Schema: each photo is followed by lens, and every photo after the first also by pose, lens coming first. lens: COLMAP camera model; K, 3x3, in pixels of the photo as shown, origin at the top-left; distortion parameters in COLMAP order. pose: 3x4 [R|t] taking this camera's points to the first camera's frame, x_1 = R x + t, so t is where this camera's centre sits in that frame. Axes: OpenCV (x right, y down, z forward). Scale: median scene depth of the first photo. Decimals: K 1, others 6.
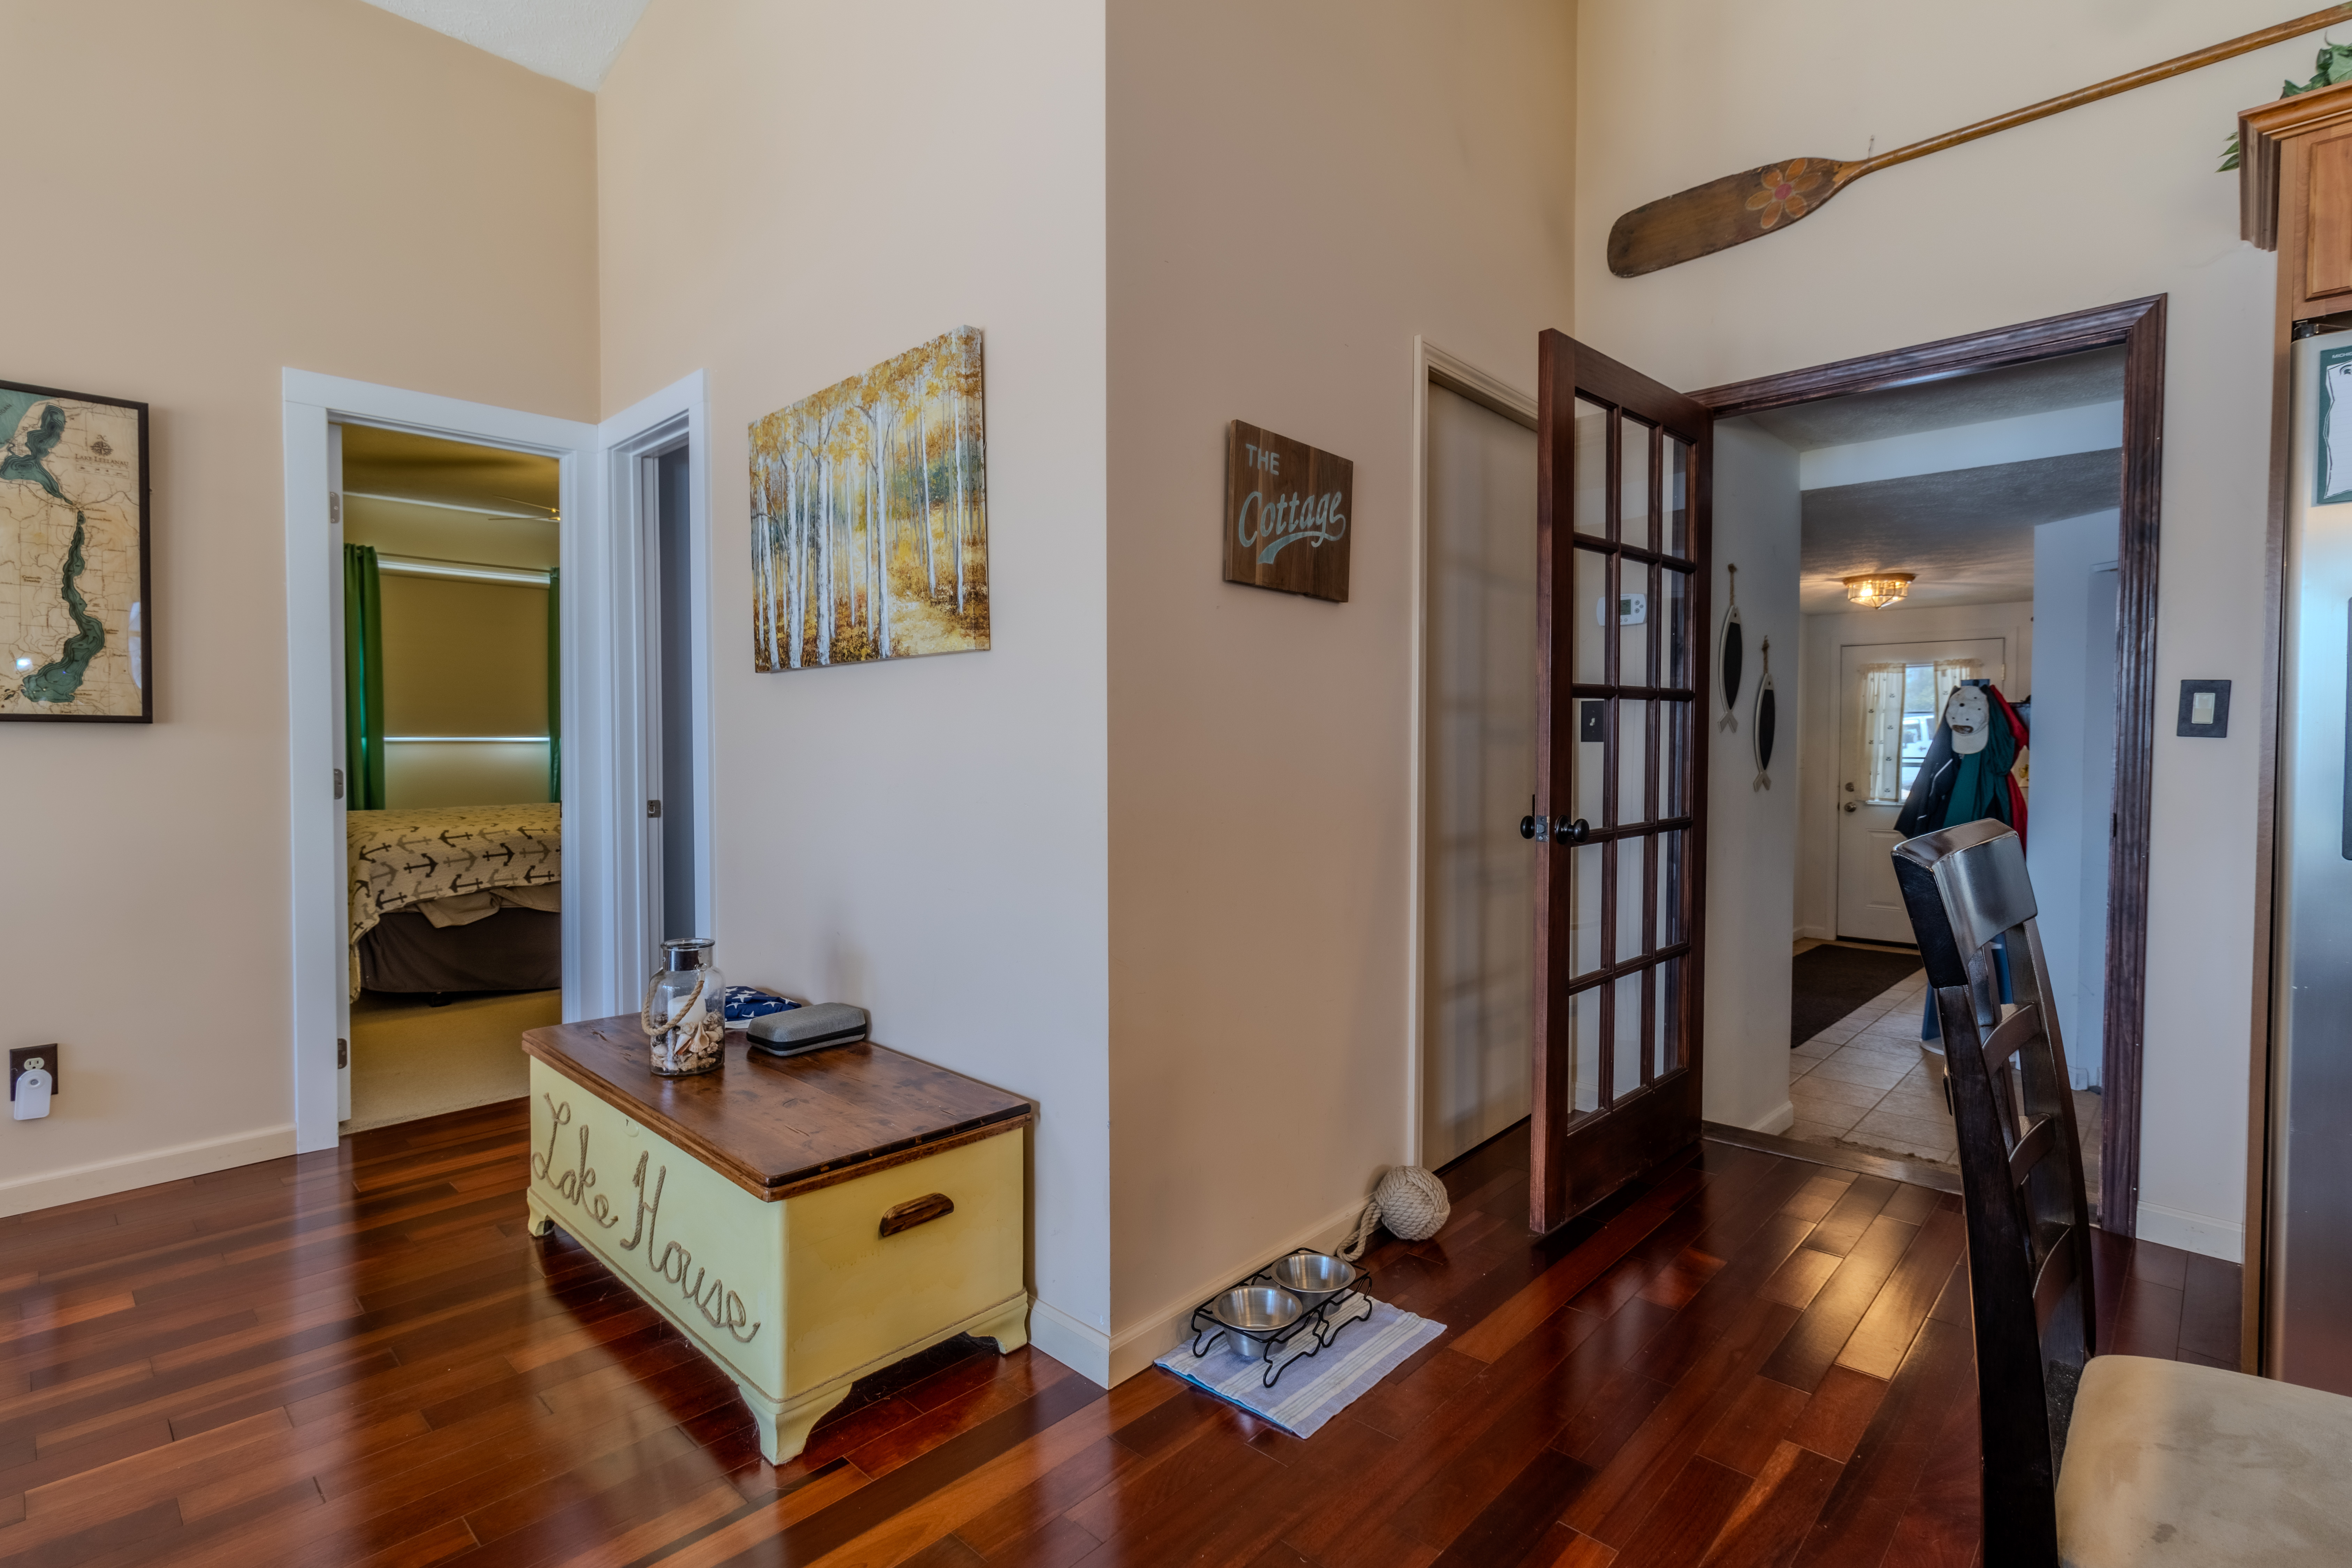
lens RADIAL K [[1115.5, 0, 1179.1], [0, 1115.5, 769.9], [0, 0, 1]] dist [0.003832, 0.001174]
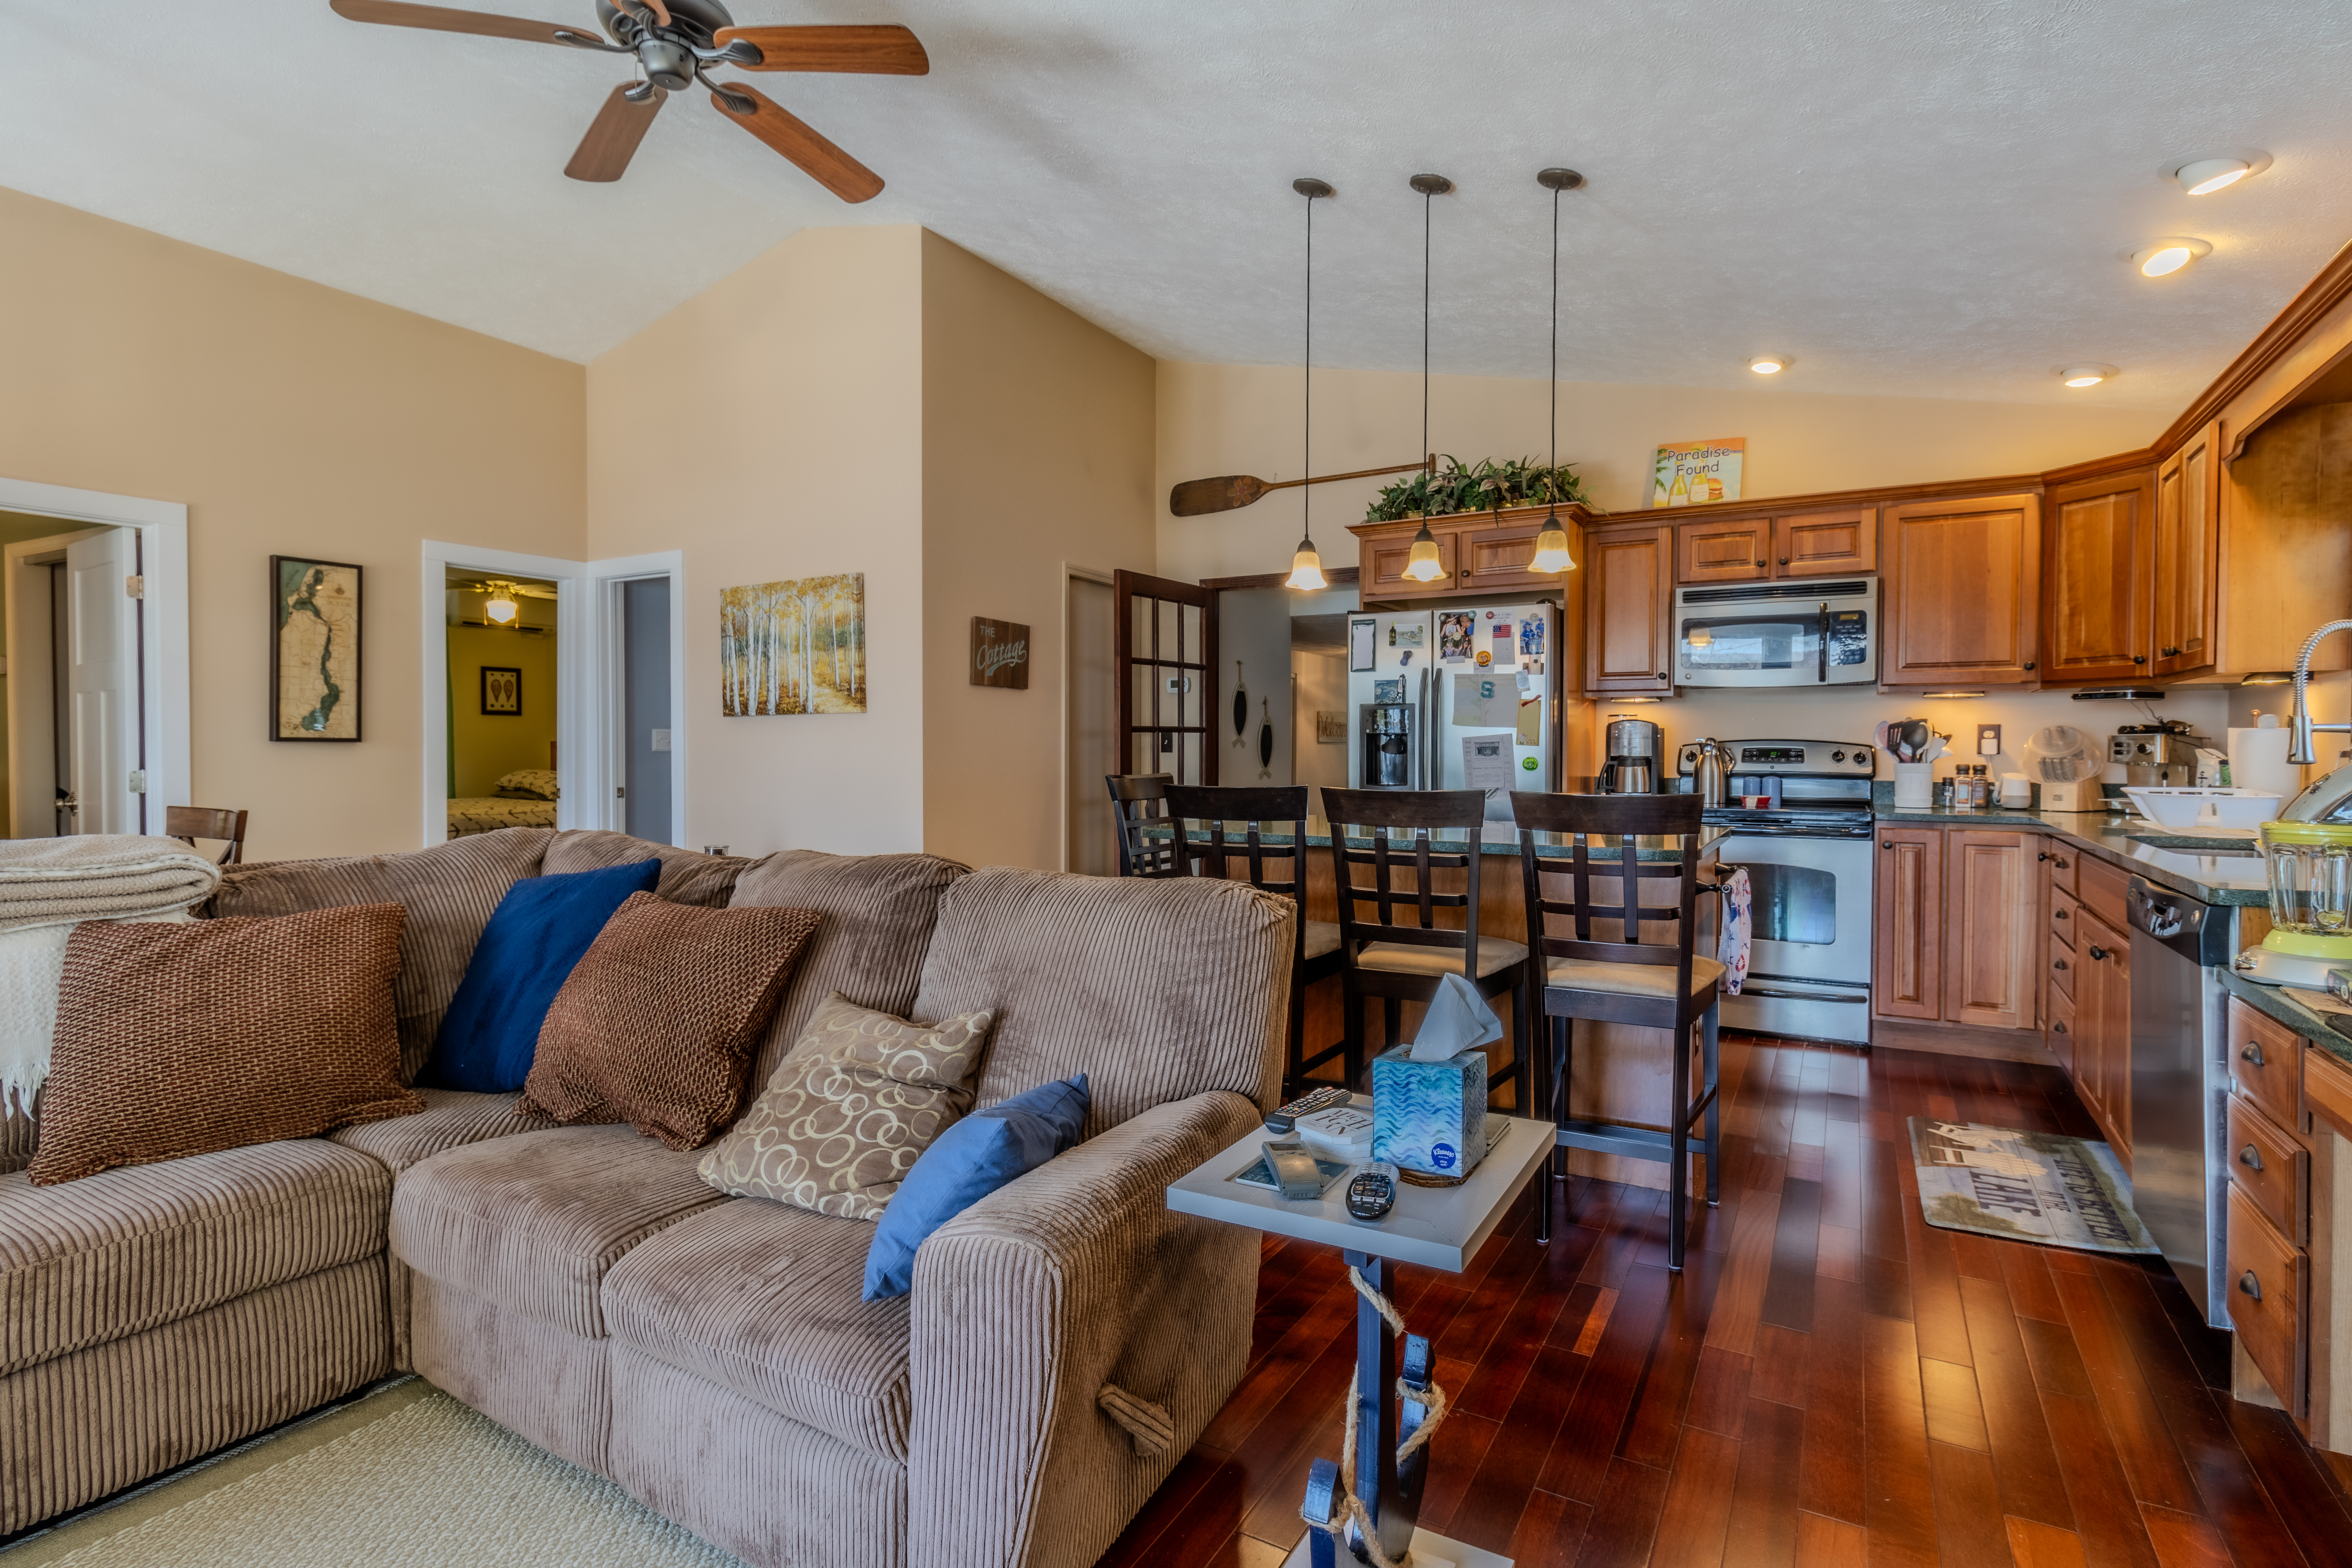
lens RADIAL K [[1143.7, 0, 1210.0], [0, 1143.7, 772.2], [0, 0, 1]] dist [0.002686, 0.000274]
pose [[0.969756, -0.003594, 0.244050, -0.051192], [0.005202, 0.999969, -0.005943, 0.028212], [-0.244021, 0.007032, 0.969745, -1.244172]]
